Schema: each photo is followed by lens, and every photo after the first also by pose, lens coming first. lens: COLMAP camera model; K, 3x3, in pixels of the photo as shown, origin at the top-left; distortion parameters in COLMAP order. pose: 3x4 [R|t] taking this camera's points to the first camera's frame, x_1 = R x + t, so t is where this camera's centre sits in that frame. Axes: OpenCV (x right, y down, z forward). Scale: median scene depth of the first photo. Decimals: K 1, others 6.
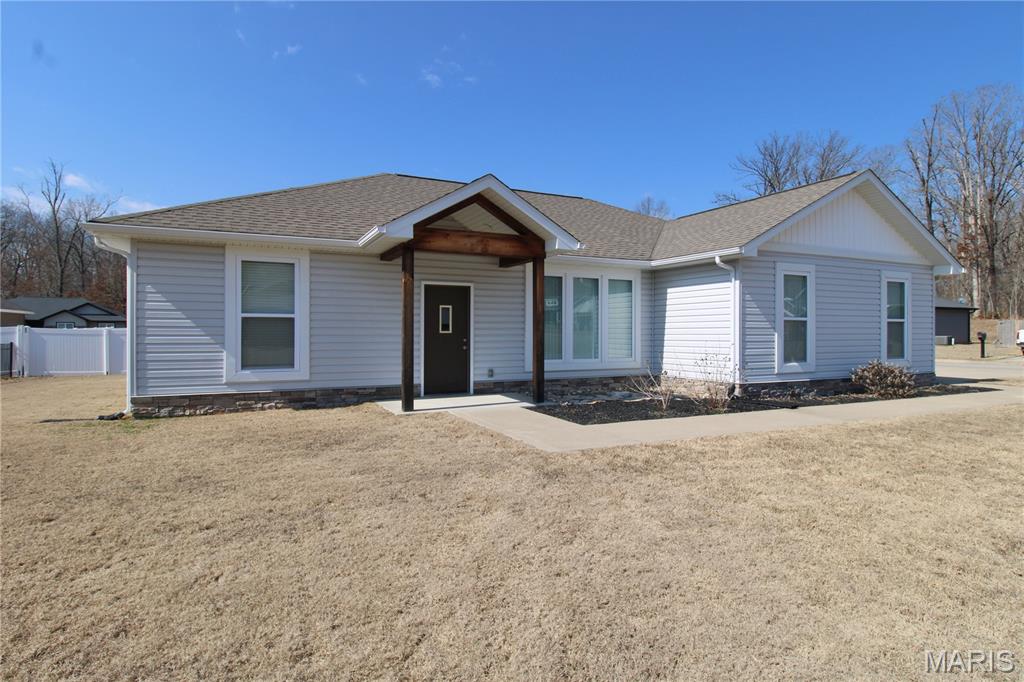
lens RADIAL K [[562.0, 0, 511.5], [0, 562.0, 330.1], [0, 0, 1]] dist [0.000447, 0.000102]
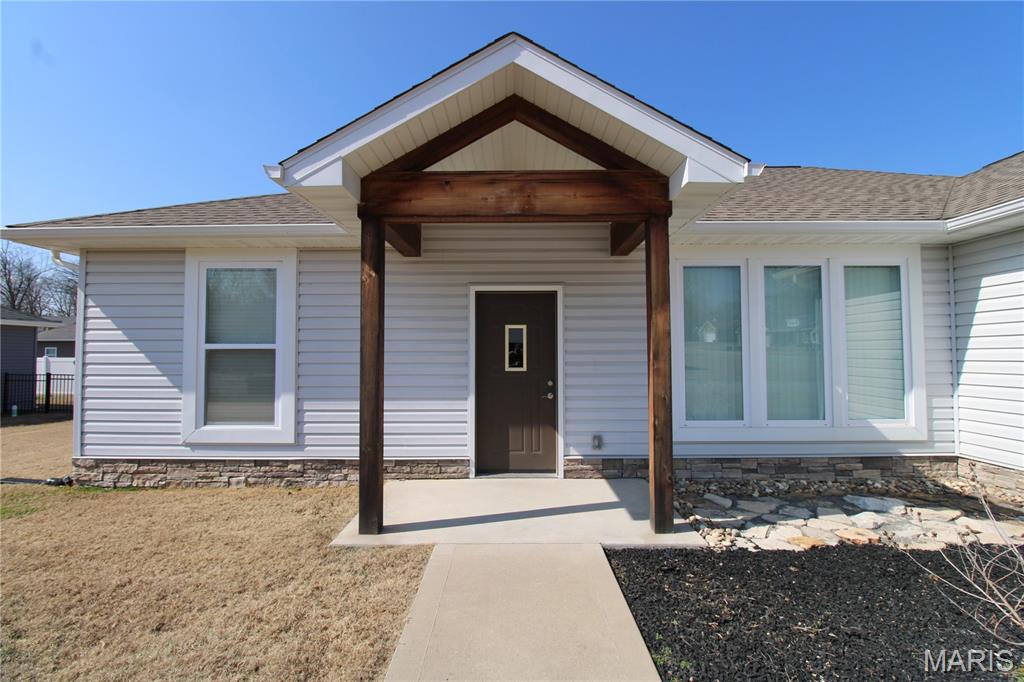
lens RADIAL K [[472.3, 0, 513.7], [0, 472.3, 332.3], [0, 0, 1]] dist [-0.000300, -0.012277]
pose [[0.895035, -0.024145, -0.445342, 0.108047], [0.005937, 0.999090, -0.042234, -0.015183], [0.445957, 0.035156, 0.894364, 0.561797]]
